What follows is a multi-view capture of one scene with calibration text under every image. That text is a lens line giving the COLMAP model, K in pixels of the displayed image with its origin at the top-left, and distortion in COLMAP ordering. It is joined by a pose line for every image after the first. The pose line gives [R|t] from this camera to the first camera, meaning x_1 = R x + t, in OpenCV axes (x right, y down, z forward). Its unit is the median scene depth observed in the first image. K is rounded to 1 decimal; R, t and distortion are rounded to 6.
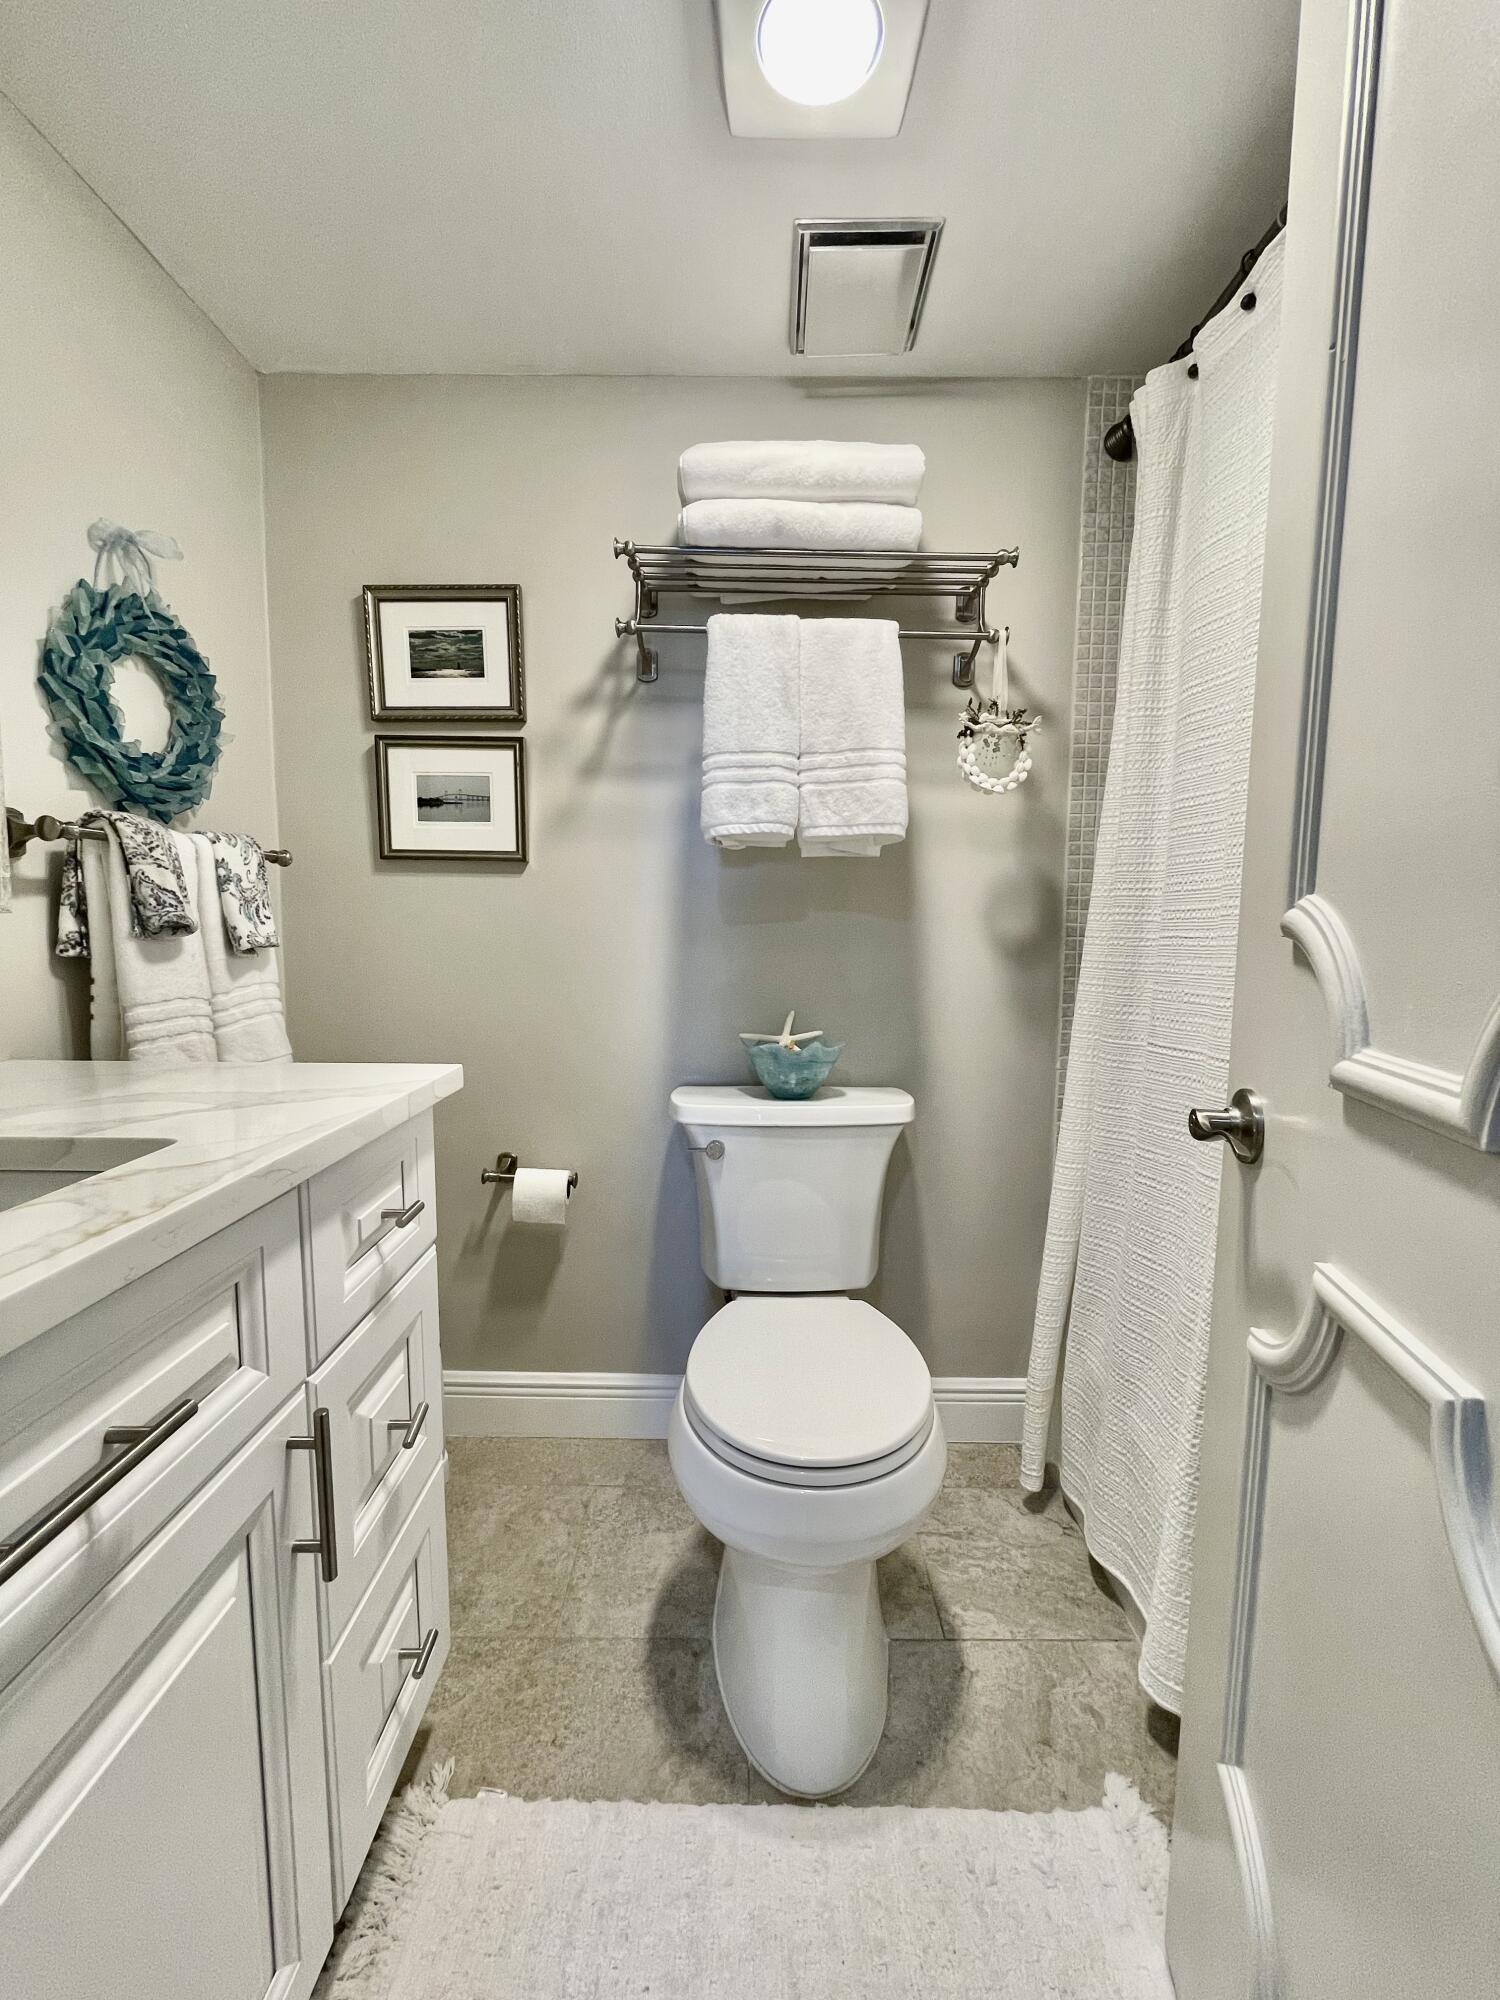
lens RADIAL K [[813.9, 0, 752.6], [0, 813.9, 1002.0], [0, 0, 1]] dist [-0.003636, 0.001449]
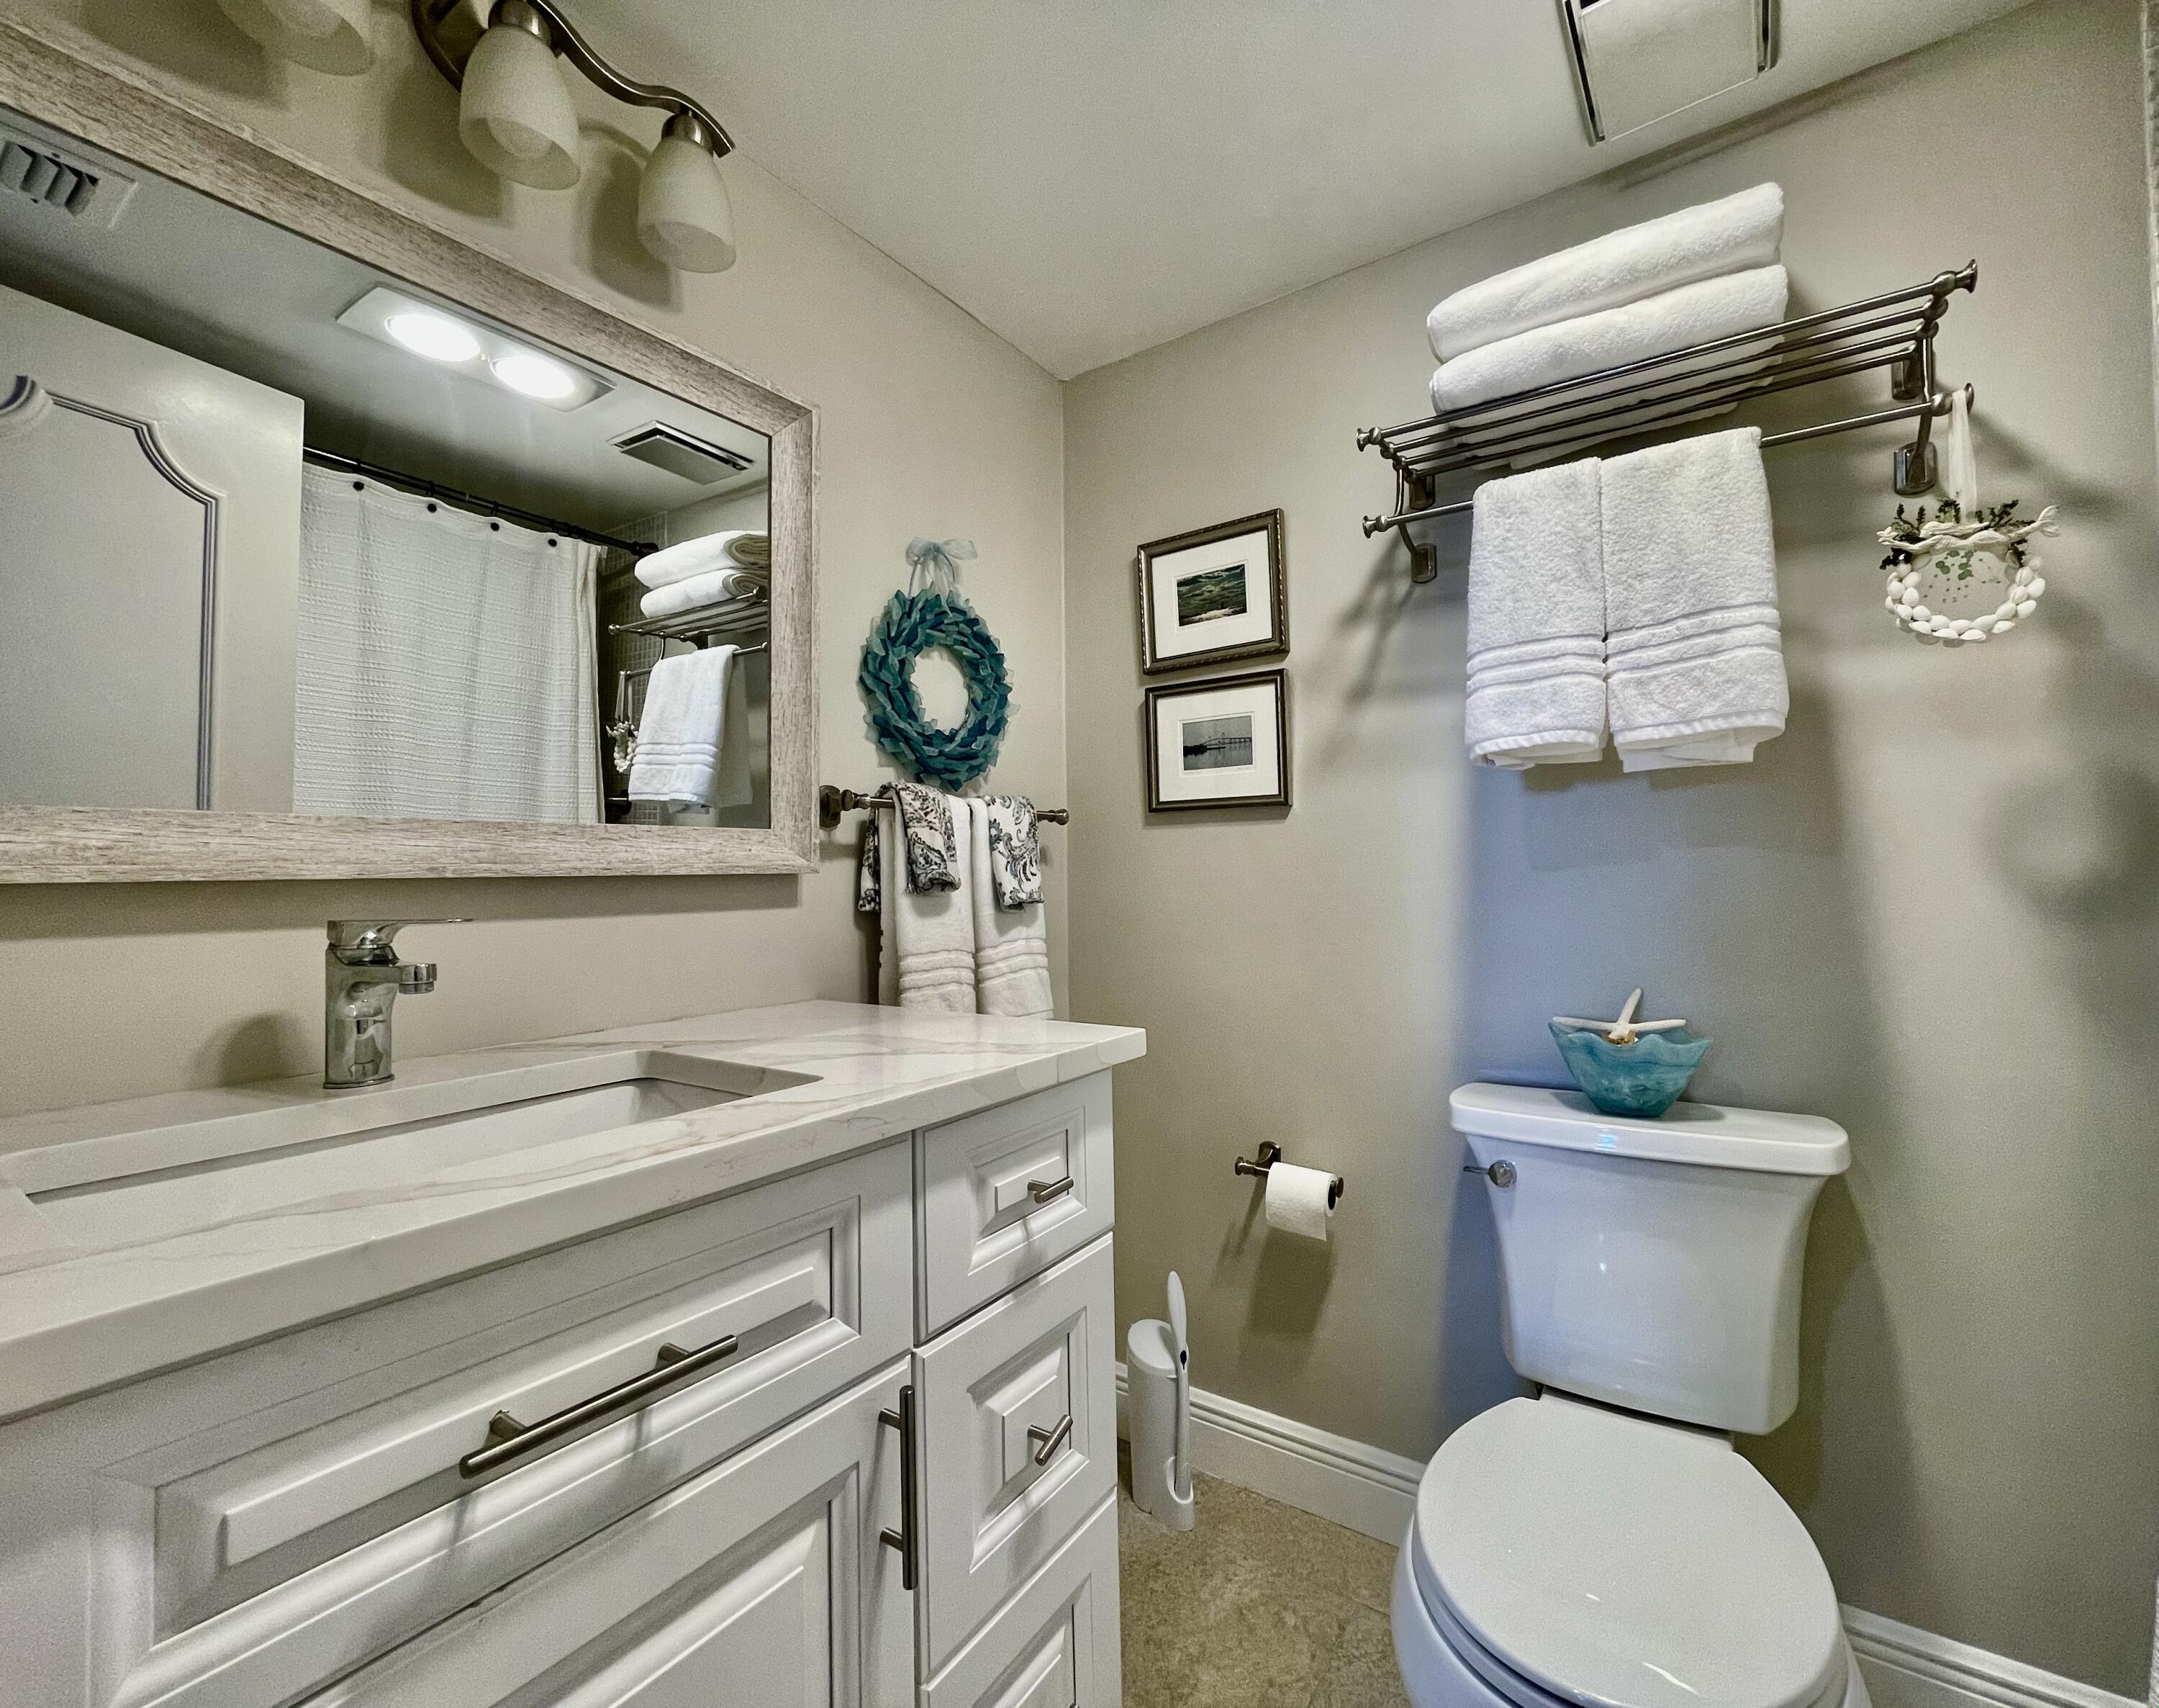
lens RADIAL K [[924.1, 0, 1087.2], [0, 924.1, 856.4], [0, 0, 1]] dist [0.000240, -0.000731]
pose [[0.837906, -0.034215, -0.544741, 0.113408], [-0.032818, 0.993070, -0.112854, 0.003991], [0.544827, 0.112438, 0.830976, 0.074981]]
